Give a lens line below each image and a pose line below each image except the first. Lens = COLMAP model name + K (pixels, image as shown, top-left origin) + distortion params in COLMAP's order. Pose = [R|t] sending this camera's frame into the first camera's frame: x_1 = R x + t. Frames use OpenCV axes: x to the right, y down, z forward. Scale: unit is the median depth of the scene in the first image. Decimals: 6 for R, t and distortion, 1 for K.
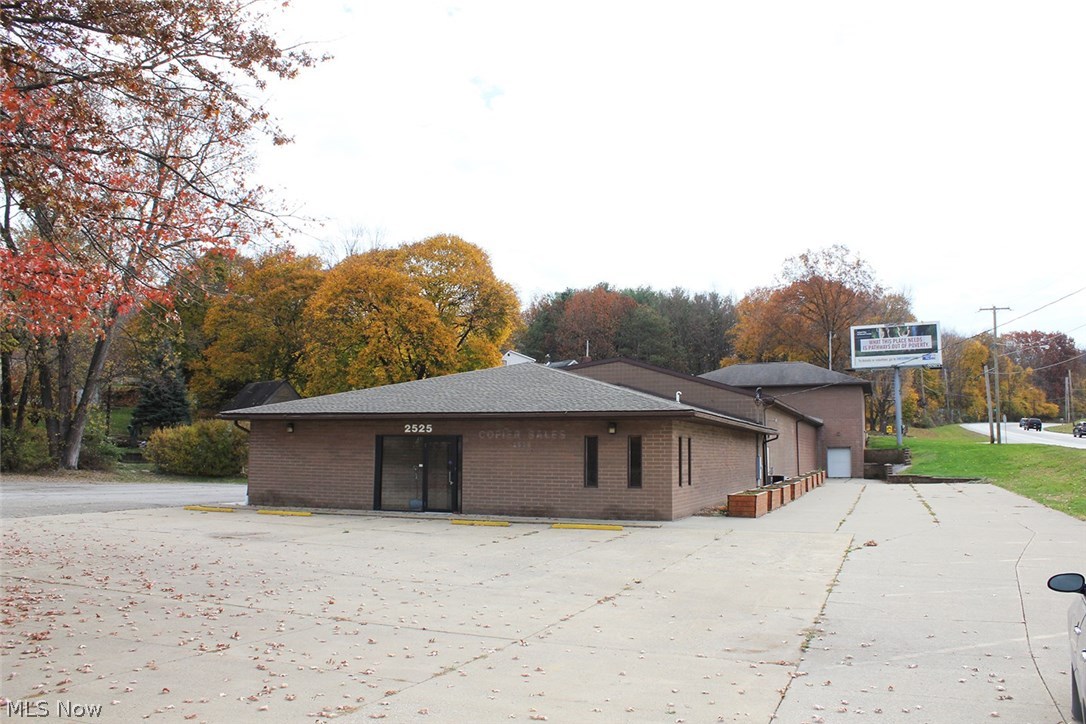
lens RADIAL K [[898.6, 0, 546.9], [0, 898.6, 353.3], [0, 0, 1]] dist [-0.128171, 0.012324]
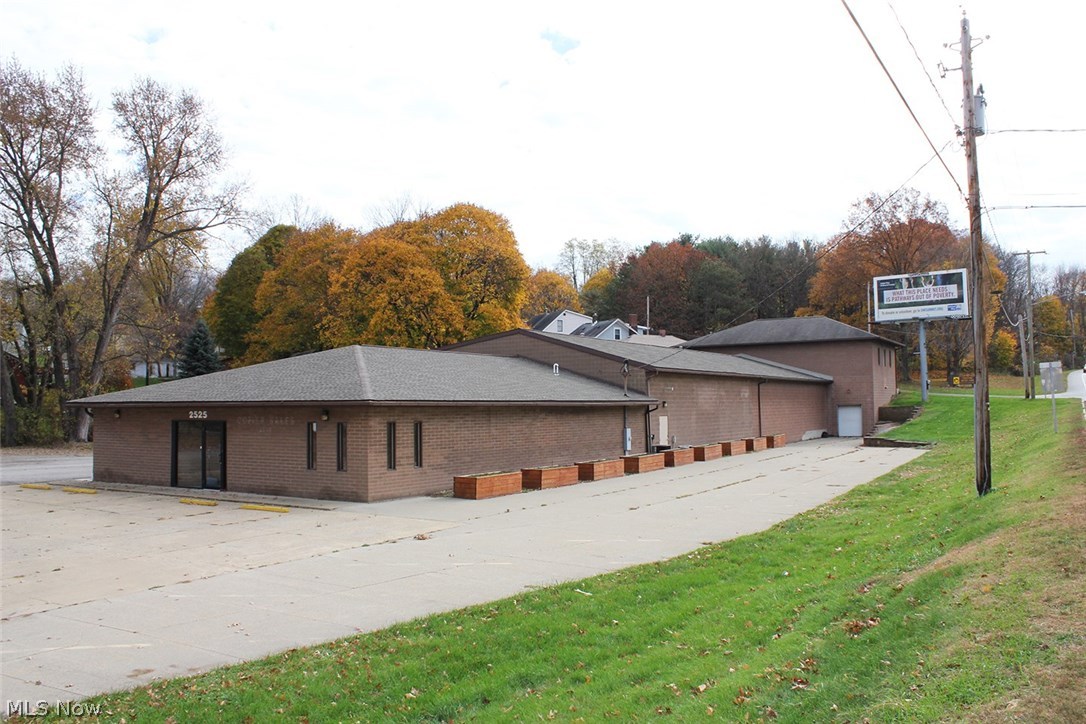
lens RADIAL K [[898.6, 0, 542.8], [0, 898.6, 363.3], [0, 0, 1]] dist [-0.128171, 0.012324]
pose [[0.981976, -0.025324, -0.187304, 0.176571], [0.037883, 0.997245, 0.063776, -0.012544], [0.185172, -0.069722, 0.980230, 0.000437]]
